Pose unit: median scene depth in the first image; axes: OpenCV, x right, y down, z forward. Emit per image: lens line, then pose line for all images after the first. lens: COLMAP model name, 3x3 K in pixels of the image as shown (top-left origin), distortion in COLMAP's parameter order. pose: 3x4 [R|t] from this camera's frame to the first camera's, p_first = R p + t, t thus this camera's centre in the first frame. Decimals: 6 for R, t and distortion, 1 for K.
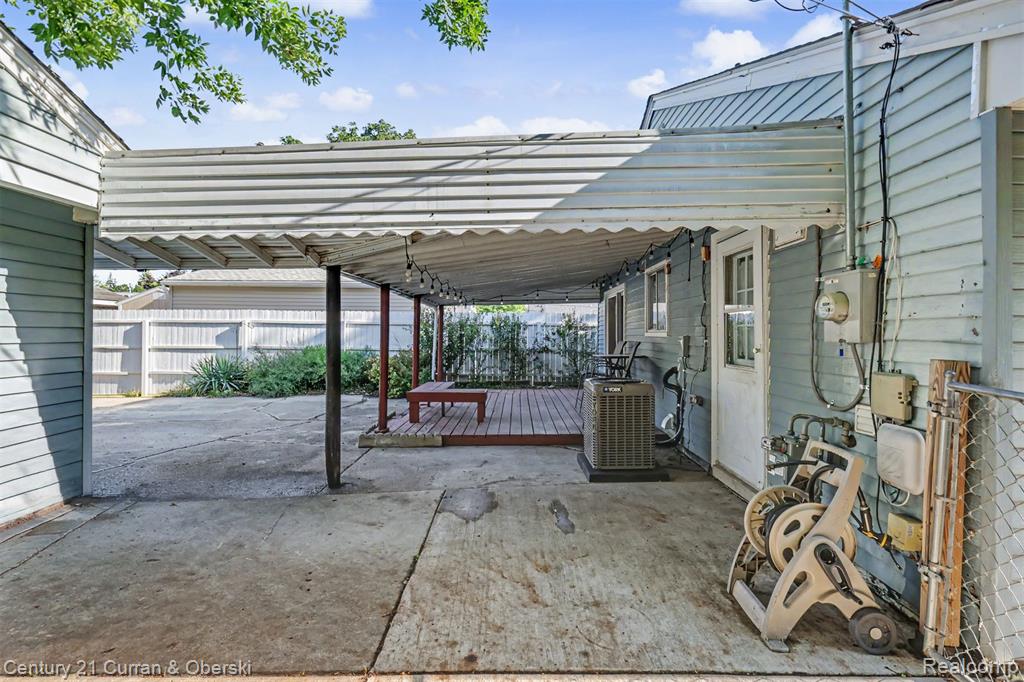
lens RADIAL K [[471.2, 0, 513.2], [0, 471.2, 332.5], [0, 0, 1]] dist [0.003892, -0.000196]
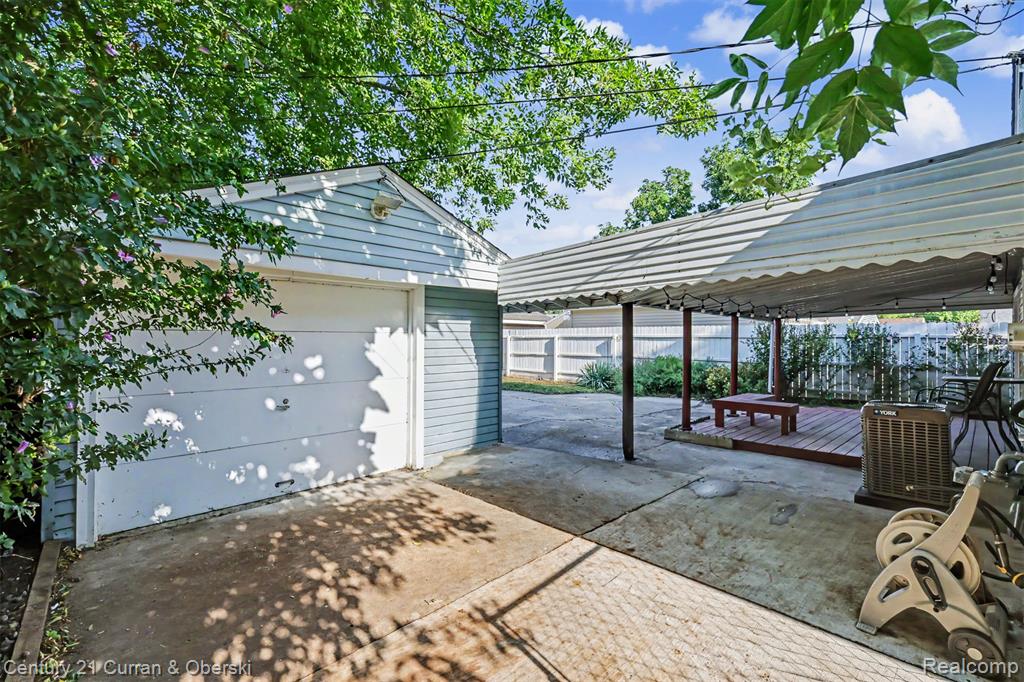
lens RADIAL K [[455.4, 0, 512.0], [0, 455.4, 341.0], [0, 0, 1]] dist [0.001656, 0.003638]
pose [[0.697995, -0.001069, -0.716102, 0.144210], [0.001357, 0.999999, -0.000170, -0.010919], [0.716101, -0.000853, 0.697996, -0.082376]]
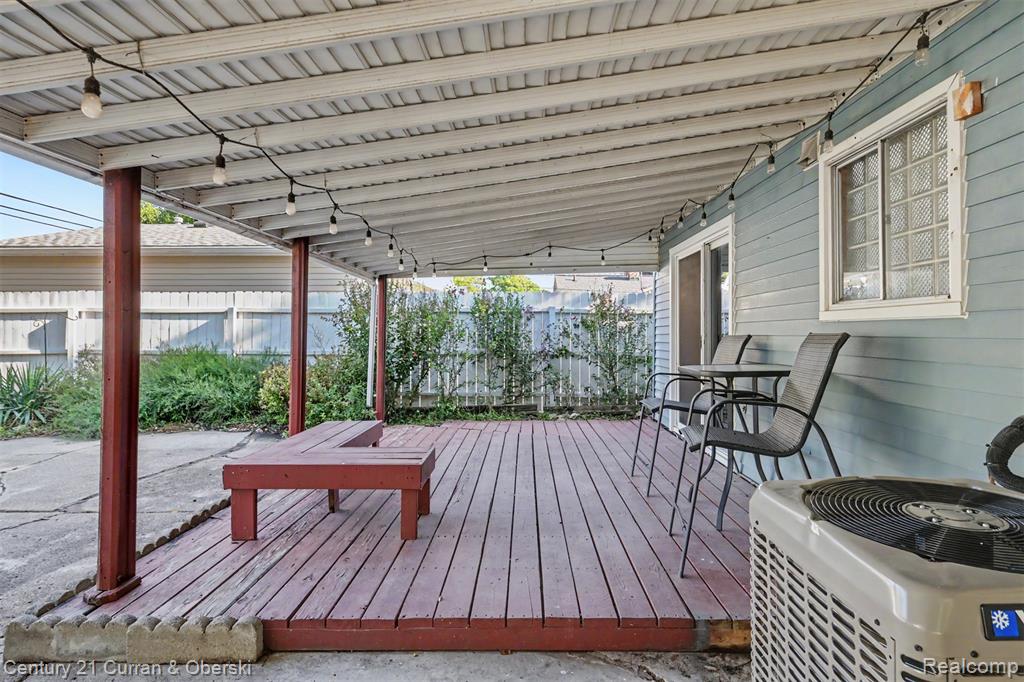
lens RADIAL K [[530.0, 0, 516.5], [0, 530.0, 321.1], [0, 0, 1]] dist [0.002253, 0.000368]
pose [[0.999940, -0.005907, -0.009174, 0.016824], [0.005737, 0.999814, -0.018414, 0.008816], [0.009282, 0.018360, 0.999788, 0.346843]]
